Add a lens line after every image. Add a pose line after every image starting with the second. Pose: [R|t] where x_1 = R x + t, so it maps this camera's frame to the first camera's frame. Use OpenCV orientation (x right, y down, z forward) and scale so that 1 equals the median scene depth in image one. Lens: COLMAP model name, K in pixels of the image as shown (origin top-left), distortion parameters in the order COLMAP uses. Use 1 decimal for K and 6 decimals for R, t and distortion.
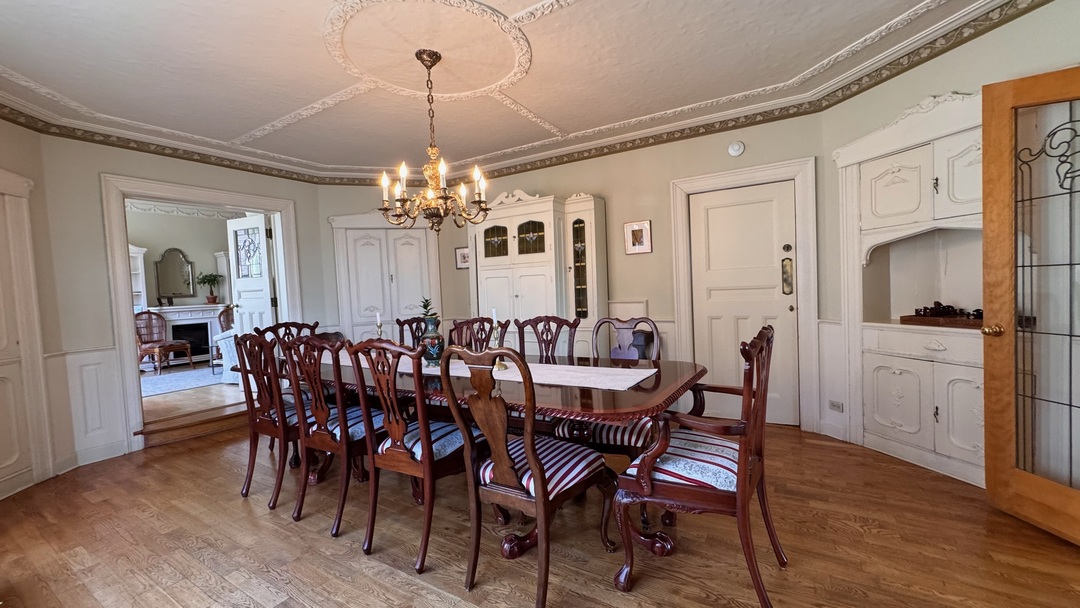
lens RADIAL K [[433.5, 0, 539.7], [0, 433.5, 304.3], [0, 0, 1]] dist [0.004504, 0.000091]
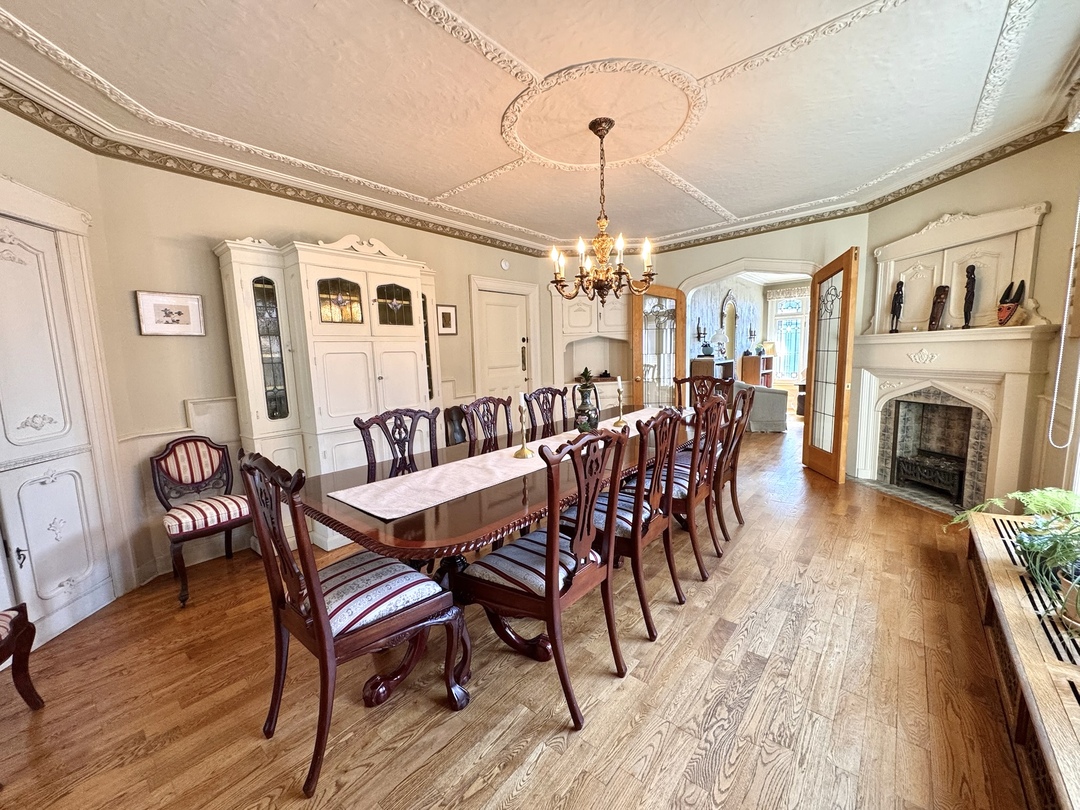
lens RADIAL K [[429.4, 0, 539.7], [0, 429.4, 405.2], [0, 0, 1]] dist [-0.000393, -0.000125]
pose [[0.145495, -0.084345, 0.985757, -0.800138], [0.069572, 0.994765, 0.074847, -0.009086], [-0.986910, 0.057691, 0.150602, 0.631868]]
